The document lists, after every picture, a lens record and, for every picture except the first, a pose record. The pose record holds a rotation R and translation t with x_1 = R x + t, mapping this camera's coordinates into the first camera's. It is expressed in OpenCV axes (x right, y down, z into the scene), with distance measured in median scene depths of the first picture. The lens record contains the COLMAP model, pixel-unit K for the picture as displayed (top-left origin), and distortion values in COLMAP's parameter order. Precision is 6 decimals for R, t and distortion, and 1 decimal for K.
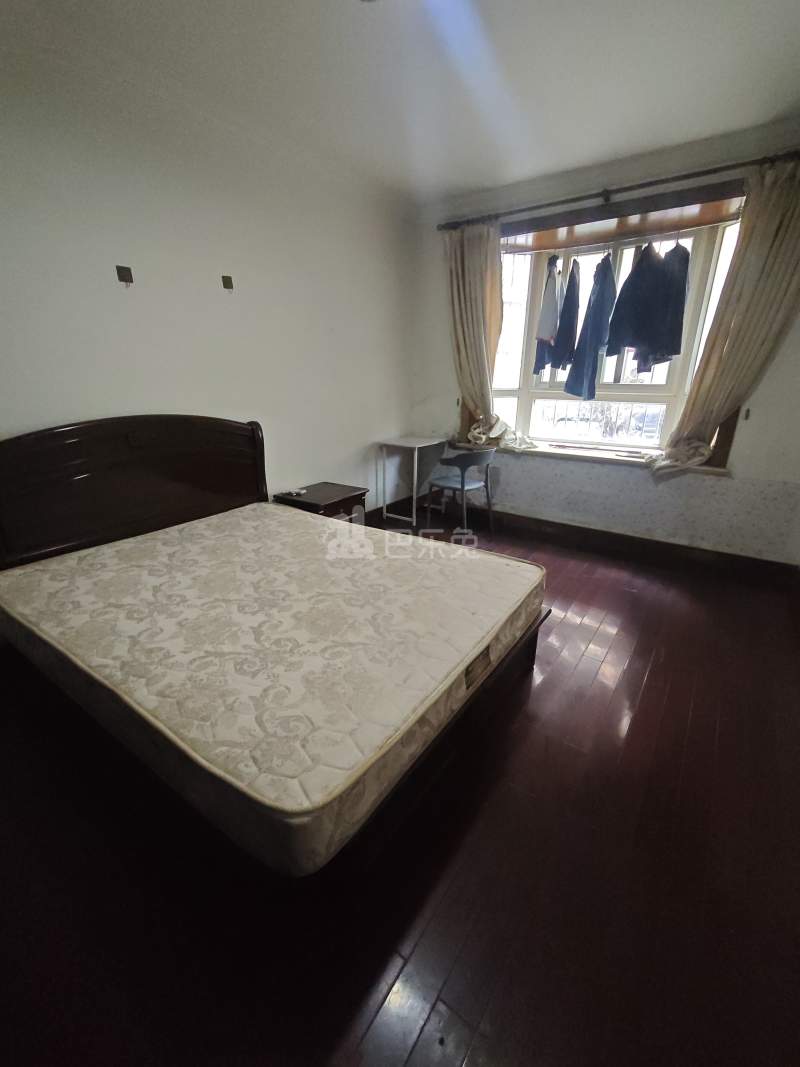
lens RADIAL K [[450.9, 0, 392.8], [0, 450.9, 539.6], [0, 0, 1]] dist [-0.002232, 0.000239]
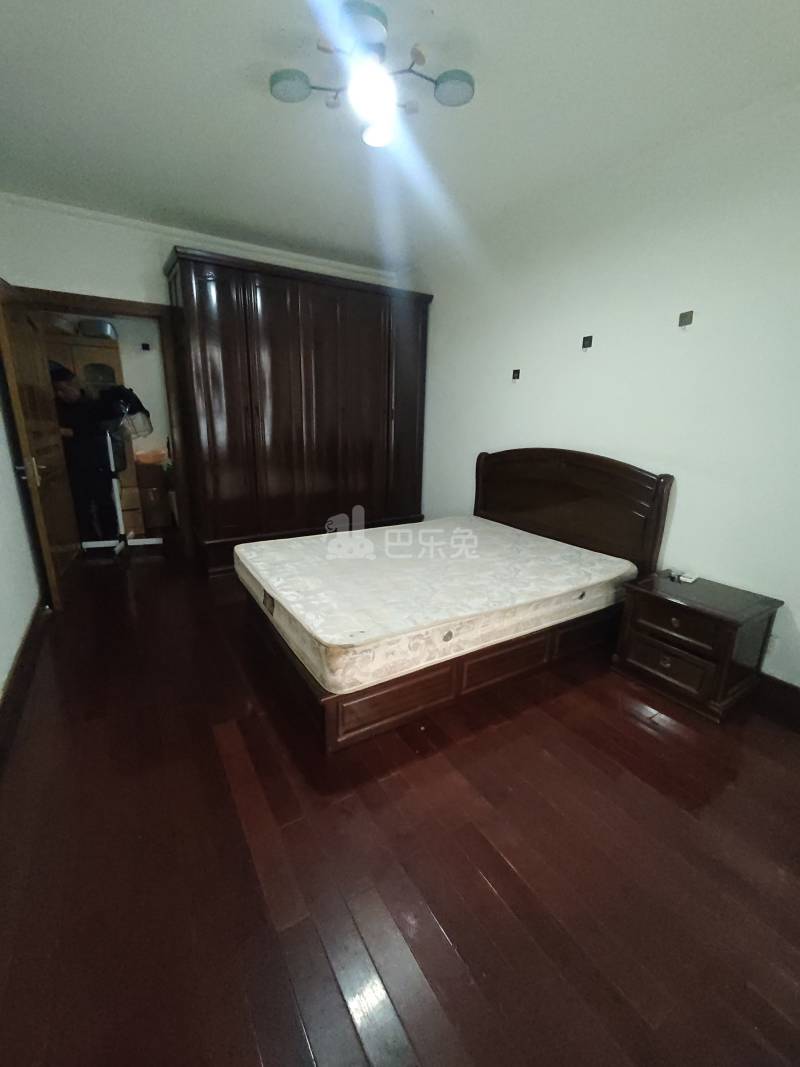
lens RADIAL K [[450.9, 0, 392.8], [0, 450.9, 539.6], [0, 0, 1]] dist [-0.002232, 0.000239]
pose [[-0.403748, 0.237185, -0.883590, 0.688326], [-0.324969, 0.865645, 0.380860, -0.316623], [0.855209, 0.440911, -0.272425, 0.862282]]
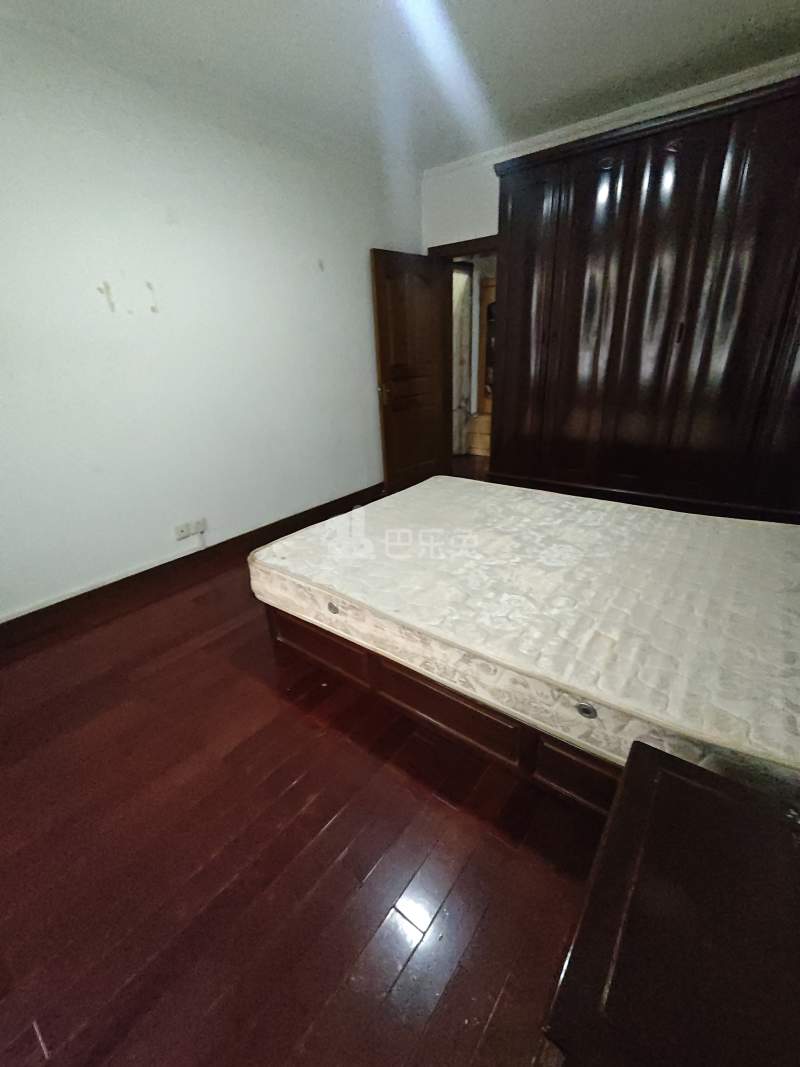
lens RADIAL K [[450.9, 0, 392.8], [0, 450.9, 539.6], [0, 0, 1]] dist [-0.002232, 0.000239]
pose [[-0.998570, 0.008348, 0.052807, -0.011663], [0.041875, 0.736194, 0.675474, -0.411598], [-0.033237, 0.676719, -0.735491, 1.174518]]
